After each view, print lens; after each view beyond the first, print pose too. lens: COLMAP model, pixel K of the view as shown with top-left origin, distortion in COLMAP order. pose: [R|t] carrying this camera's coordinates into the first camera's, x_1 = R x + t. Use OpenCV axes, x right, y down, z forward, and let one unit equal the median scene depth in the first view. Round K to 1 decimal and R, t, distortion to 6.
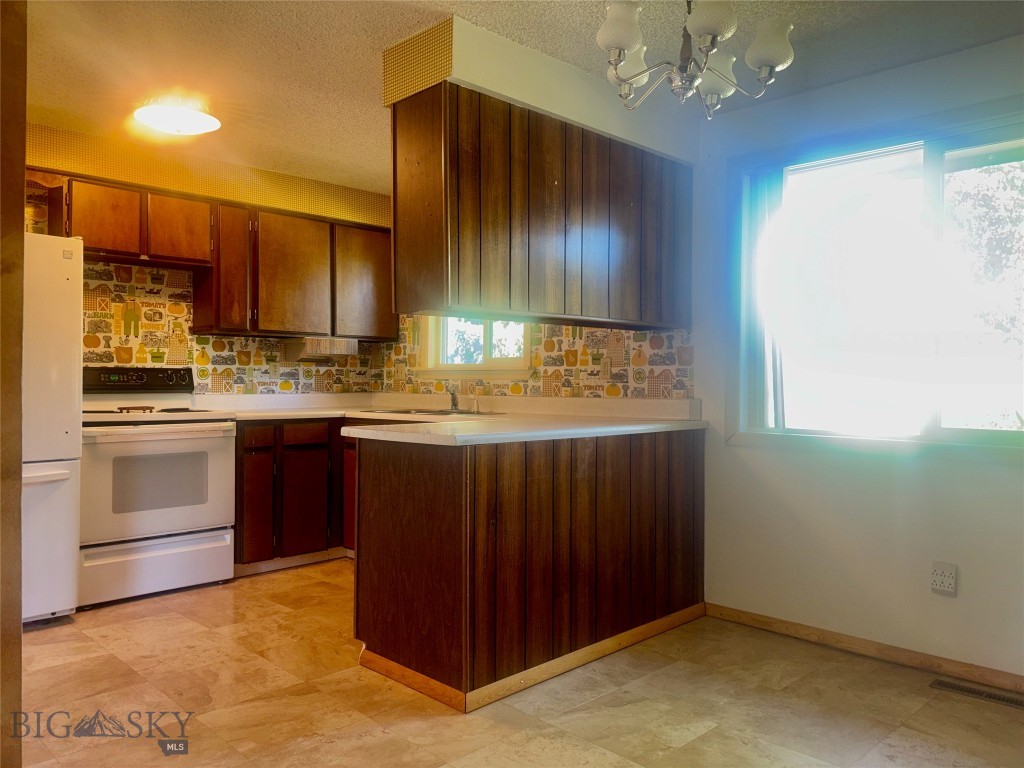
lens RADIAL K [[770.0, 0, 506.3], [0, 770.0, 385.4], [0, 0, 1]] dist [0.050632, -0.054413]
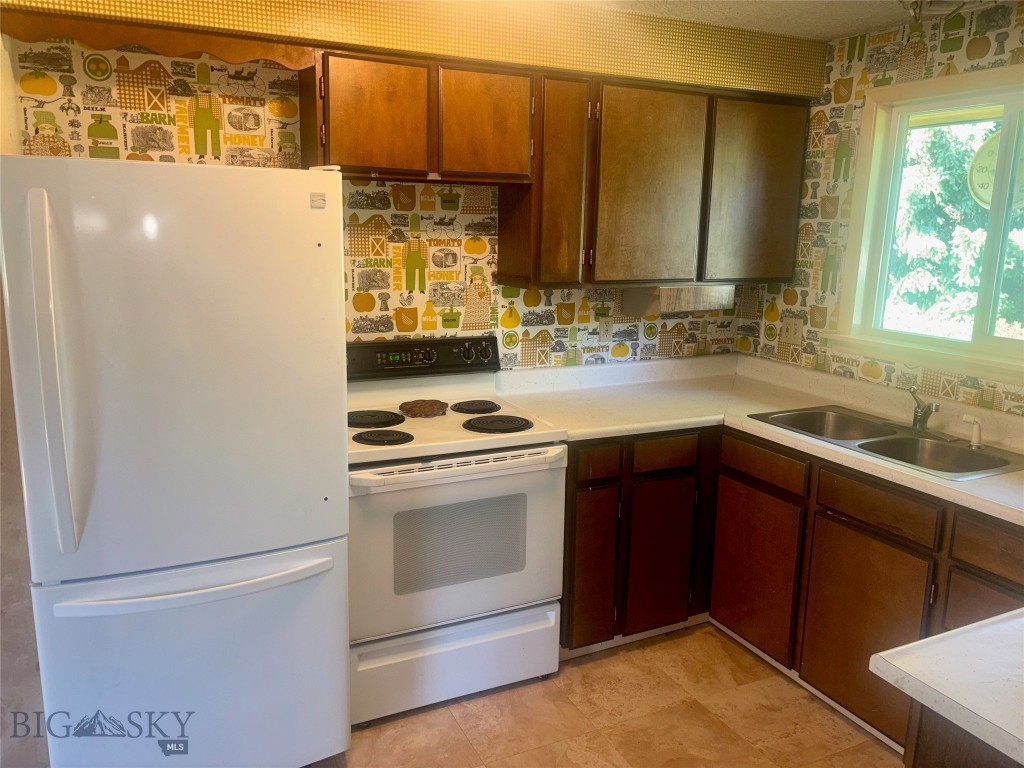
lens RADIAL K [[770.0, 0, 509.7], [0, 770.0, 376.7], [0, 0, 1]] dist [0.050632, -0.054413]
pose [[0.949179, 0.072312, -0.306316, -0.194035], [-0.014349, 0.982178, 0.187402, -0.117541], [0.314408, -0.173483, 0.933301, 0.386278]]
